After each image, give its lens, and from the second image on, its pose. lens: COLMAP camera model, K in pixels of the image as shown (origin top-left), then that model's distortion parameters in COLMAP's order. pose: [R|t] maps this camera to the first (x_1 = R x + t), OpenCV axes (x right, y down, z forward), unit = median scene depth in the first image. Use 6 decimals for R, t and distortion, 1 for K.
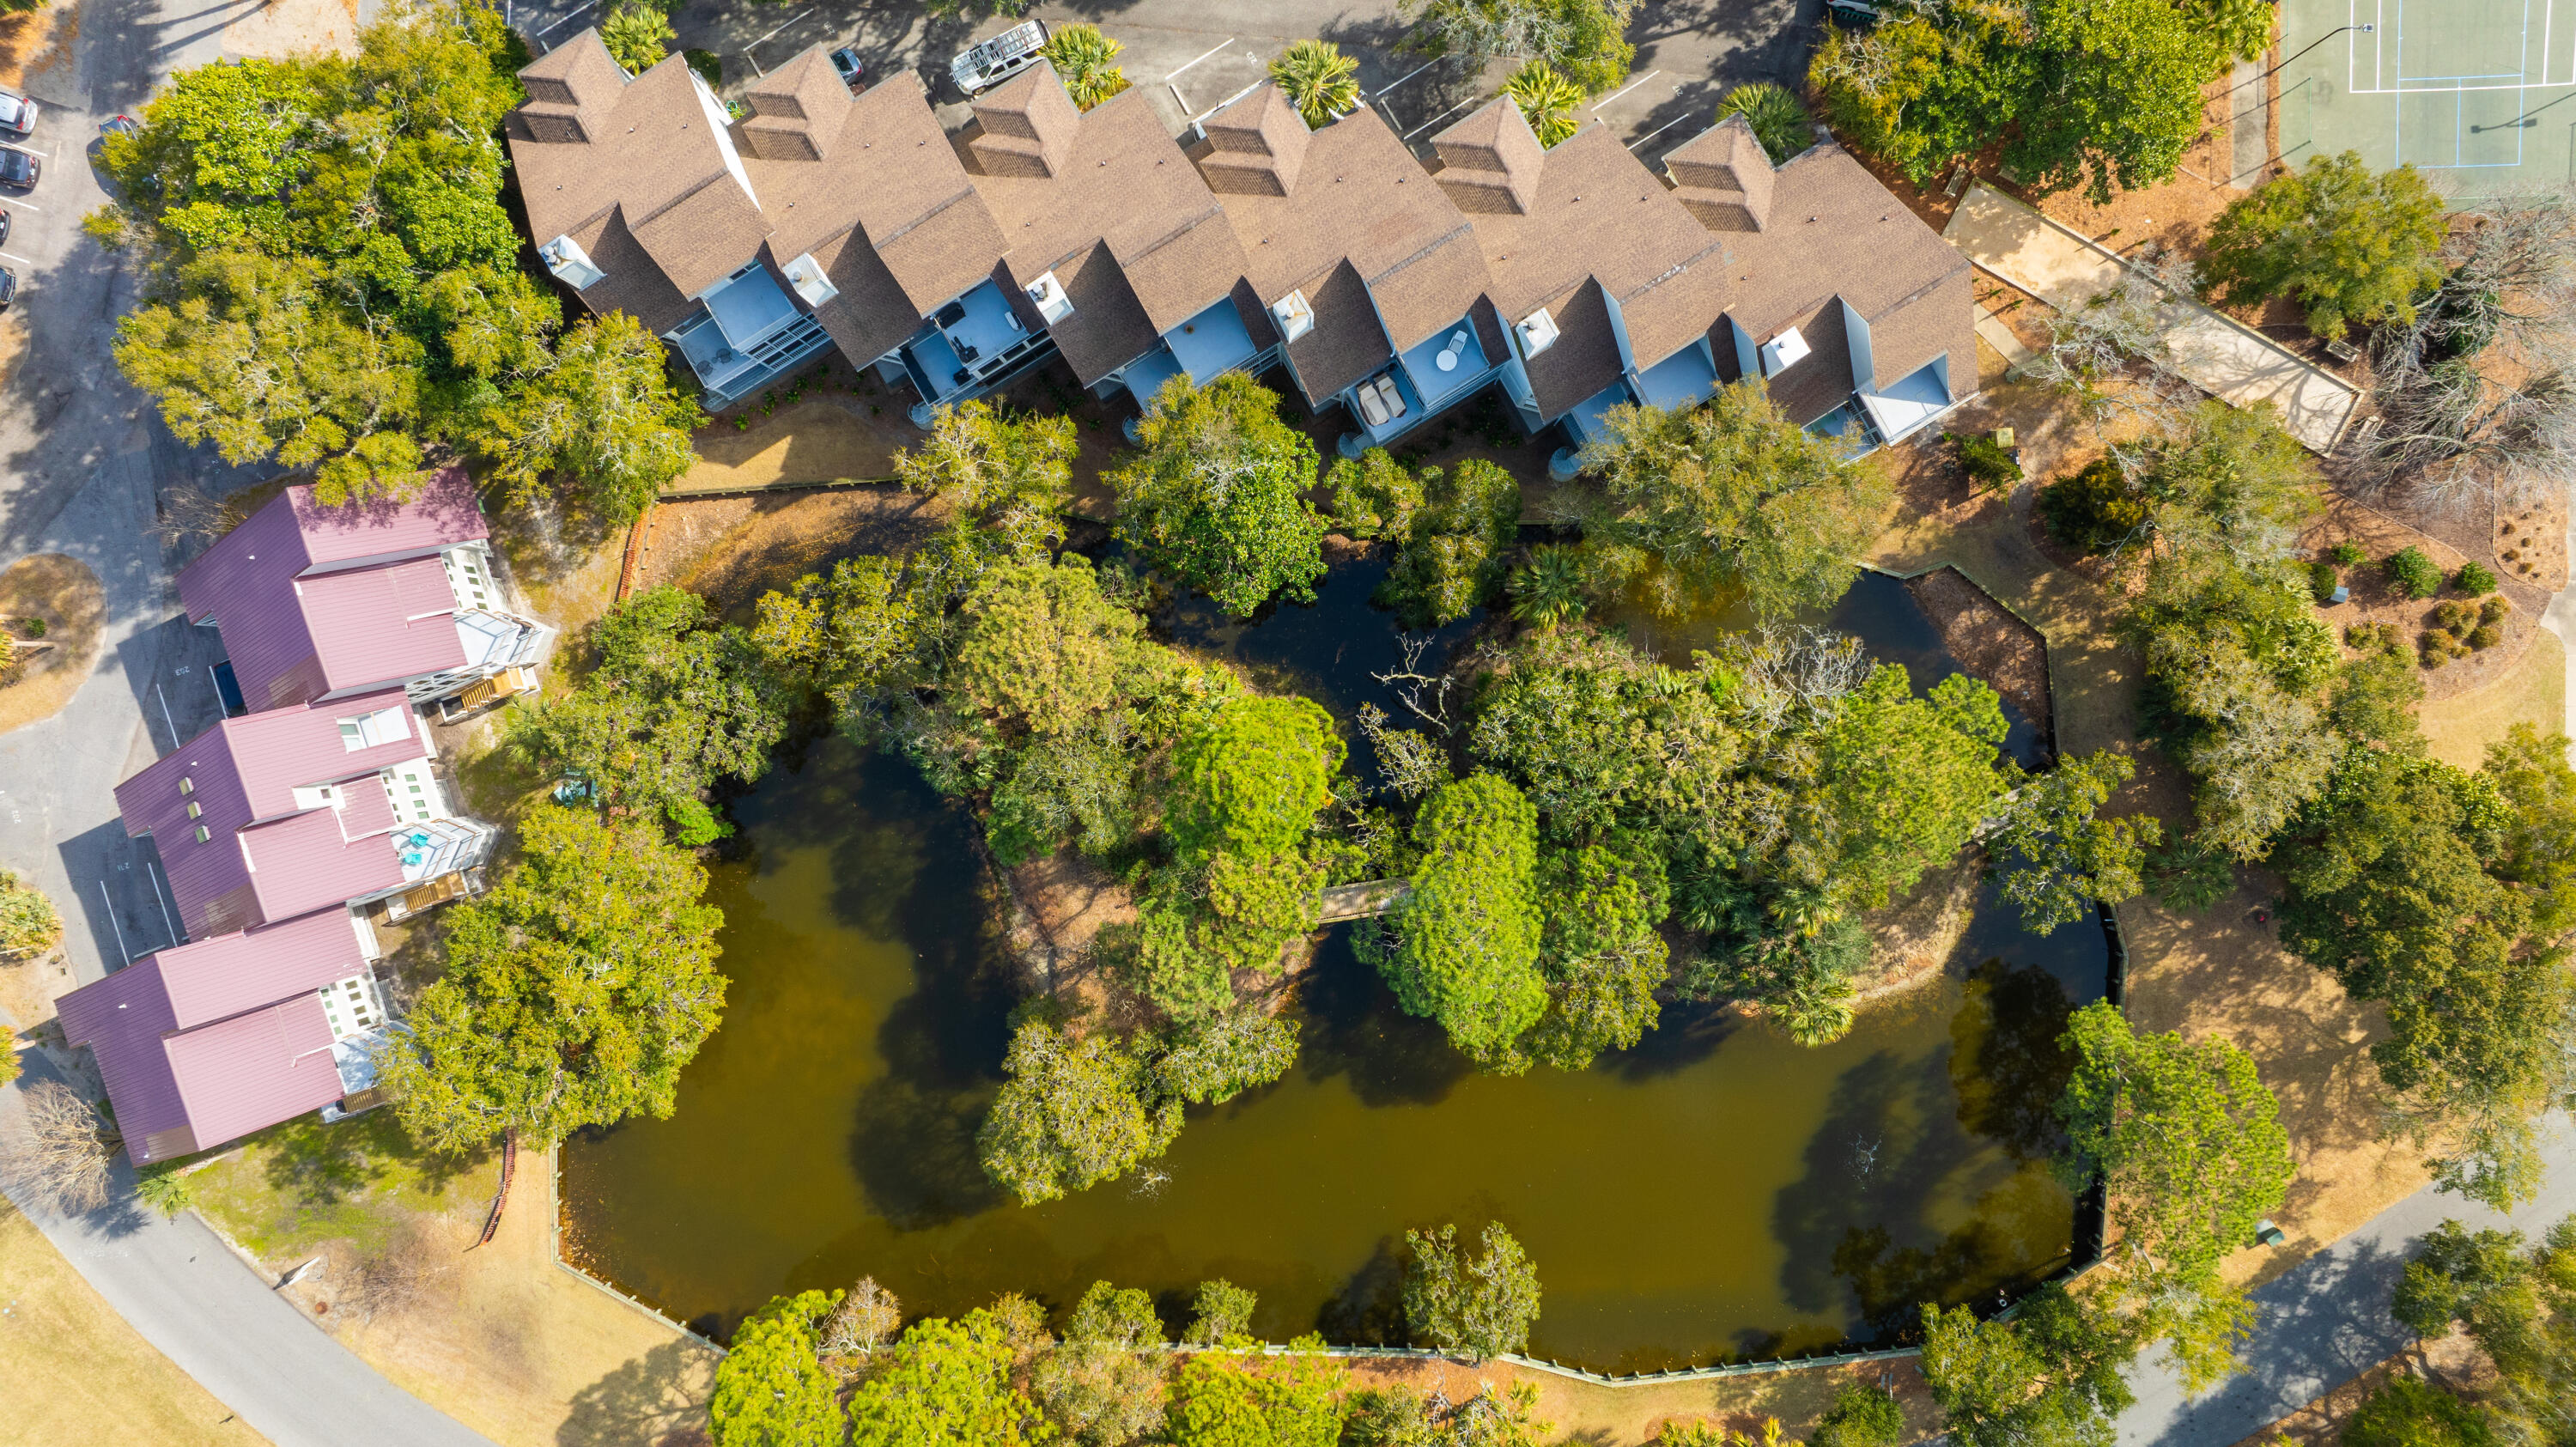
lens RADIAL K [[1778.3, 0, 1287.5], [0, 1778.3, 723.1], [0, 0, 1]] dist [-0.033131, 0.024540]
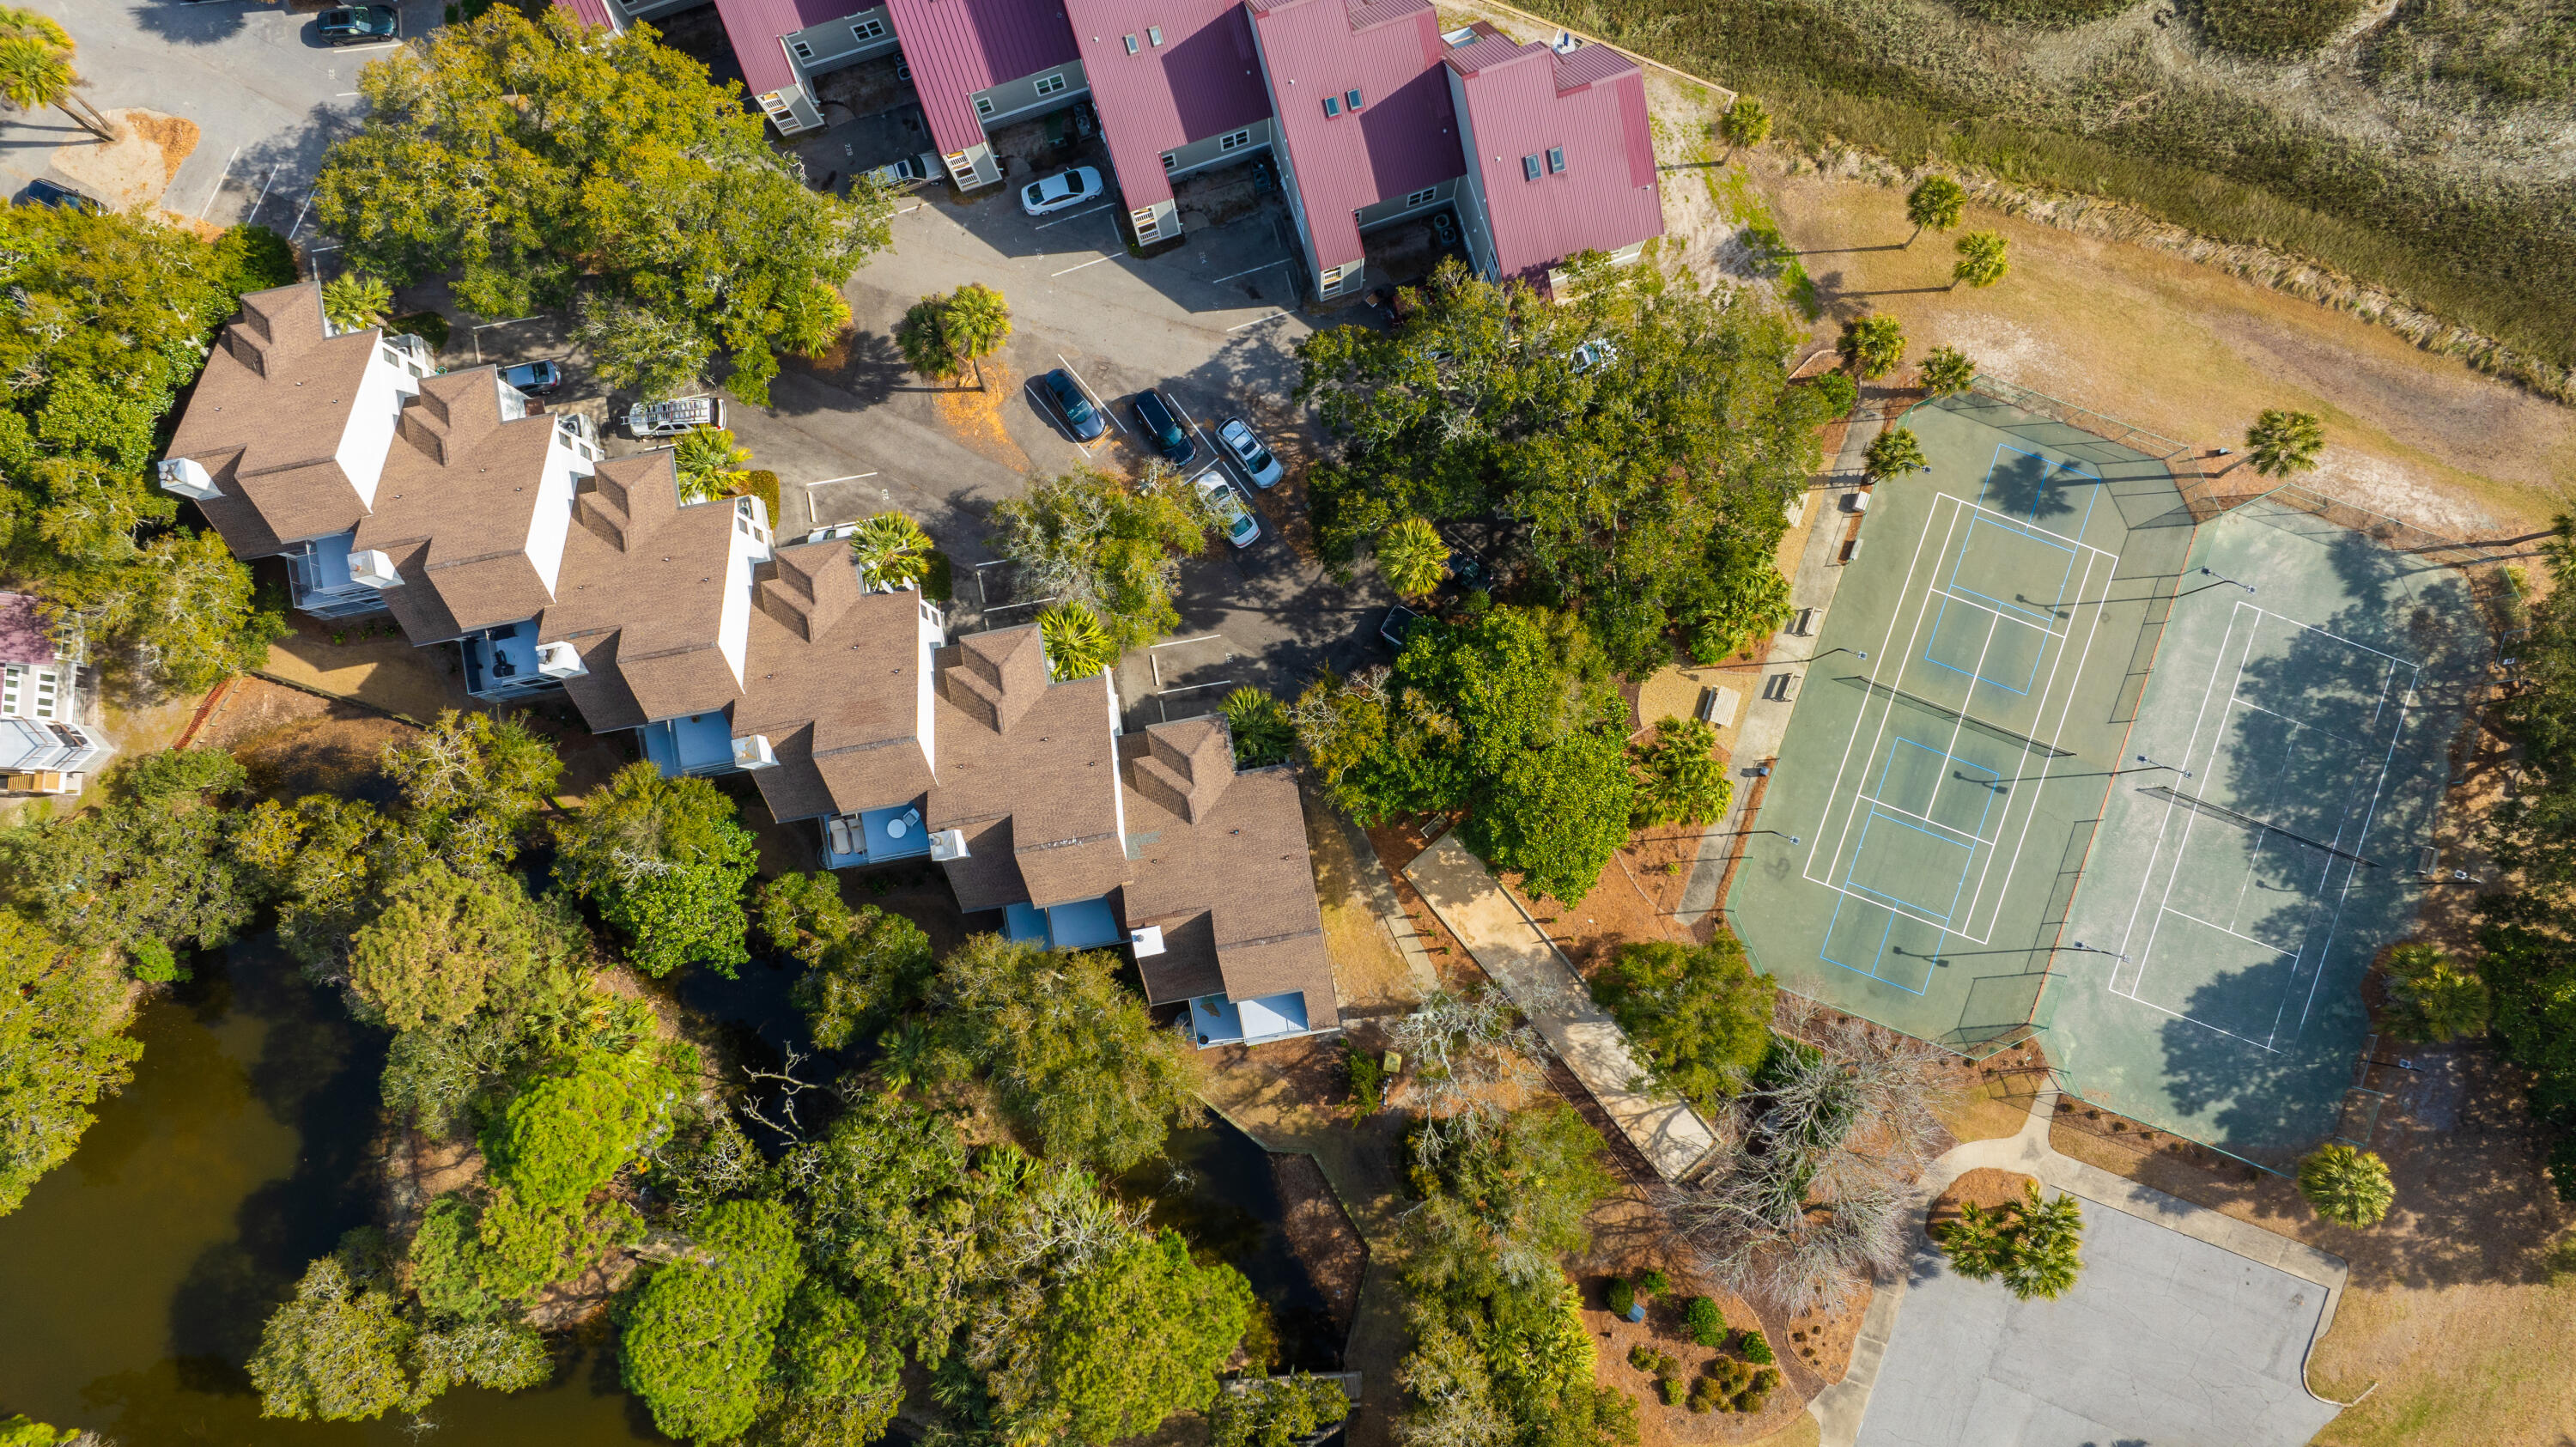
lens RADIAL K [[1778.3, 0, 1294.2], [0, 1778.3, 730.6], [0, 0, 1]] dist [-0.033131, 0.024540]
pose [[0.934993, 0.353561, -0.027978, 0.308125], [-0.354651, 0.931306, -0.083018, -0.239759], [-0.003296, 0.087544, 0.996155, -0.099529]]
